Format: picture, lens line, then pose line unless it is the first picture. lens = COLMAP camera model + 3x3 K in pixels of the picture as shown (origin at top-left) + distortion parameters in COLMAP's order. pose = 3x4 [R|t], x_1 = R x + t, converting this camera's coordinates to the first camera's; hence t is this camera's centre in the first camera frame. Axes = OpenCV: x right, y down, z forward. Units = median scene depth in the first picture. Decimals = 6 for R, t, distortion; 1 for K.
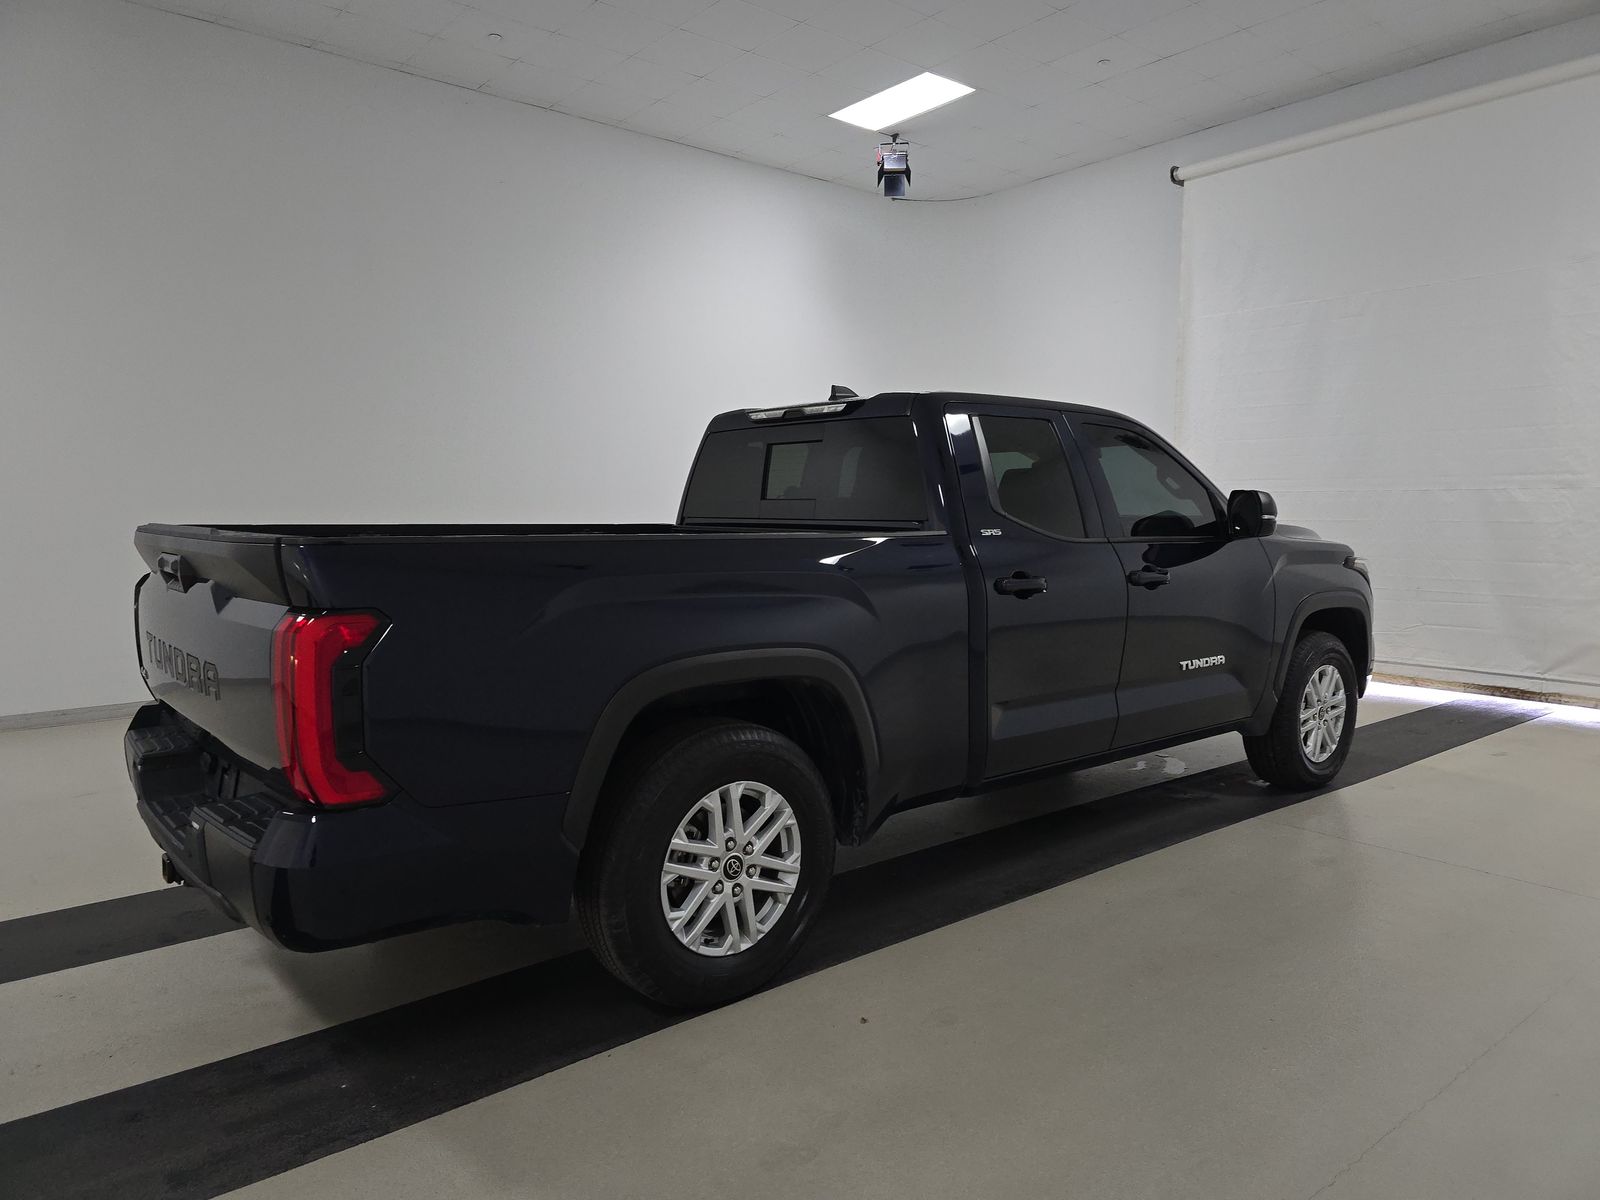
lens RADIAL K [[1076.6, 0, 787.3], [0, 1076.6, 598.7], [0, 0, 1]] dist [-0.006742, -0.003476]
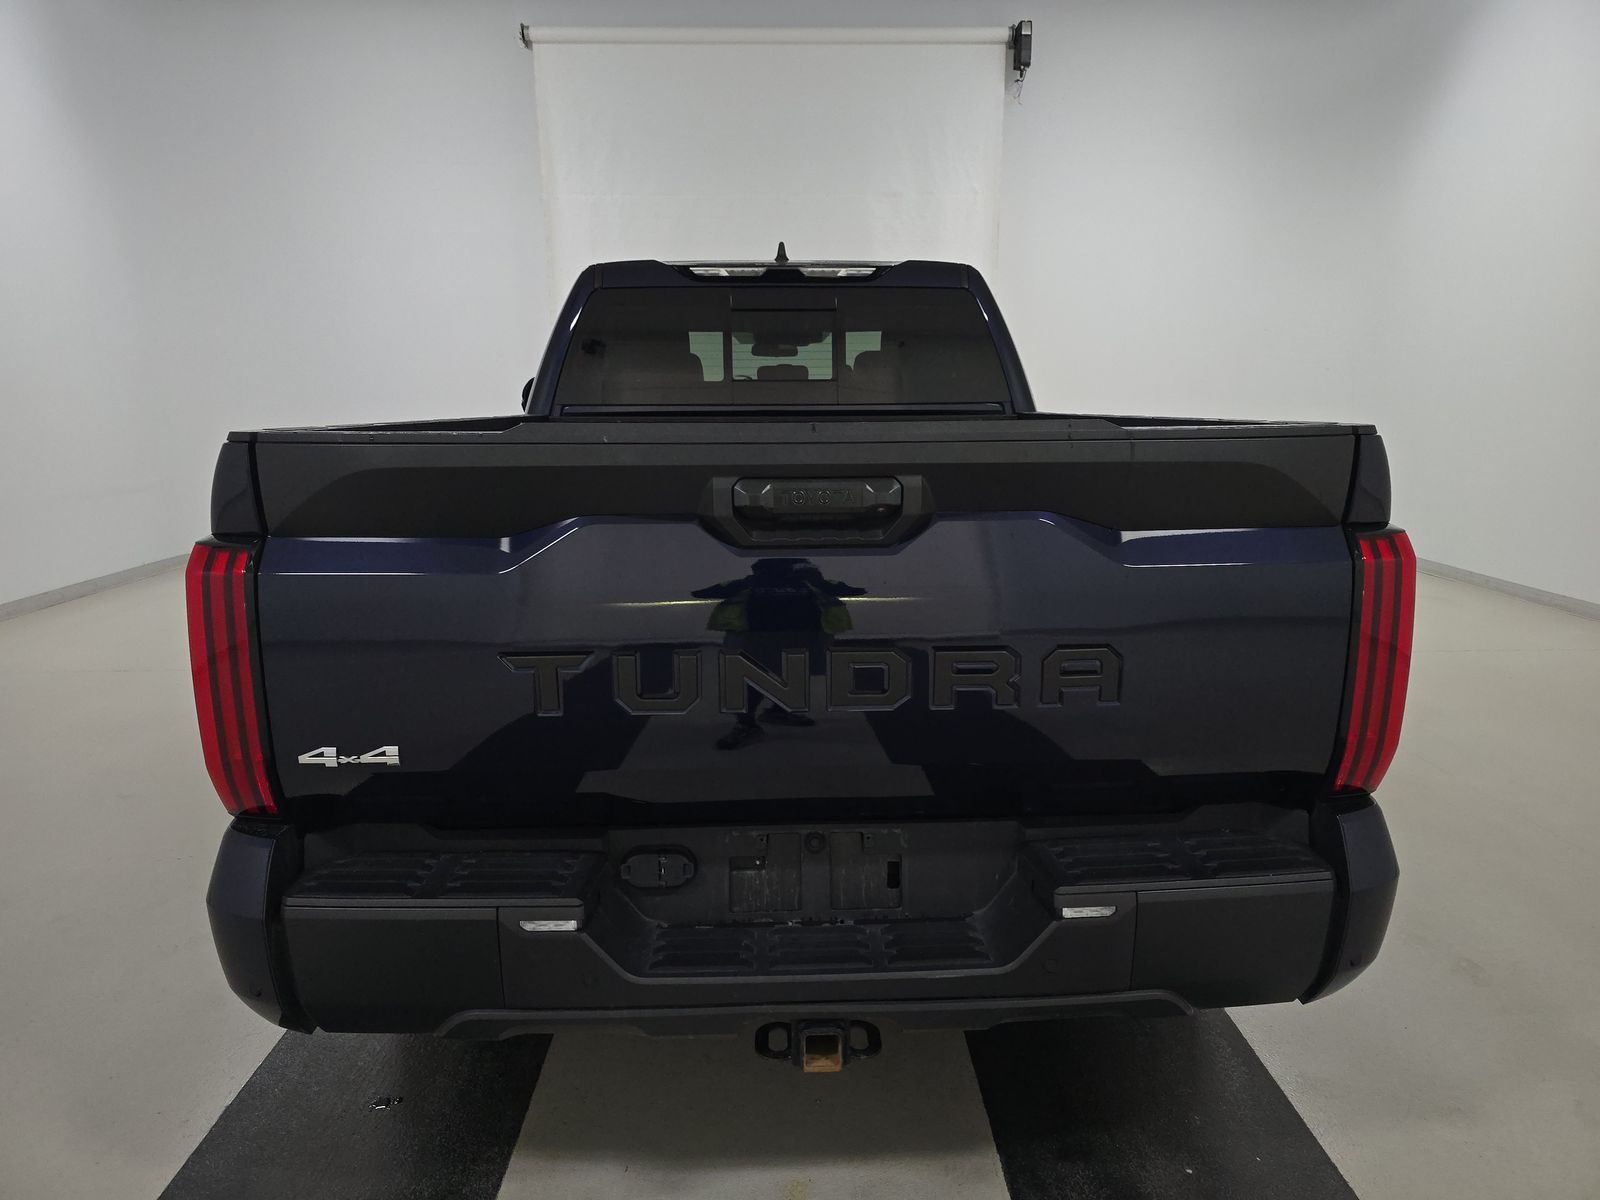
lens RADIAL K [[1113.7, 0, 800.0], [0, 1113.7, 600.0], [0, 0, 1]] dist [-0.024362, -0.001515]
pose [[0.633228, -0.140961, 0.761020, -0.600243], [0.067933, 0.989603, 0.126774, -0.030336], [-0.770978, -0.028578, 0.636220, 0.408572]]
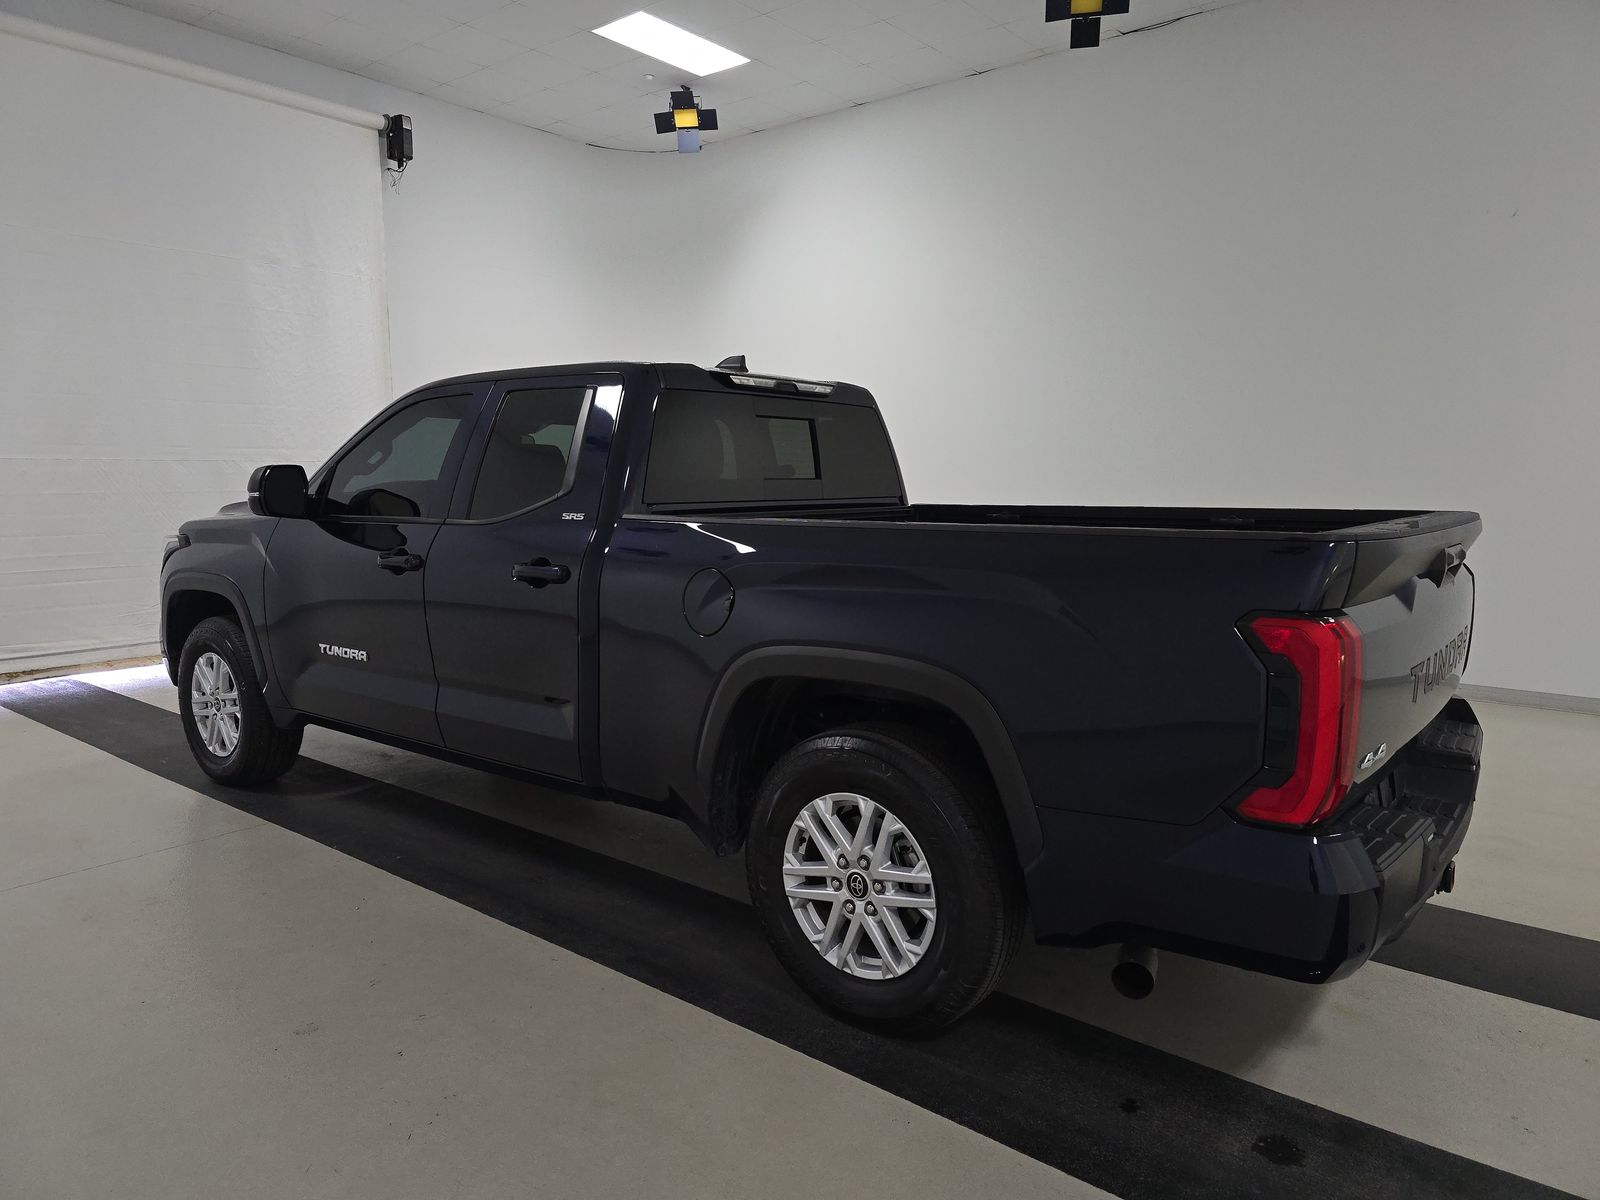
lens RADIAL K [[1076.6, 0, 787.3], [0, 1076.6, 598.7], [0, 0, 1]] dist [-0.006742, -0.003476]
pose [[-0.159927, -0.119971, 0.979811, -0.849077], [0.075871, 0.988157, 0.133377, -0.104284], [-0.984209, 0.095670, -0.148931, 1.051682]]
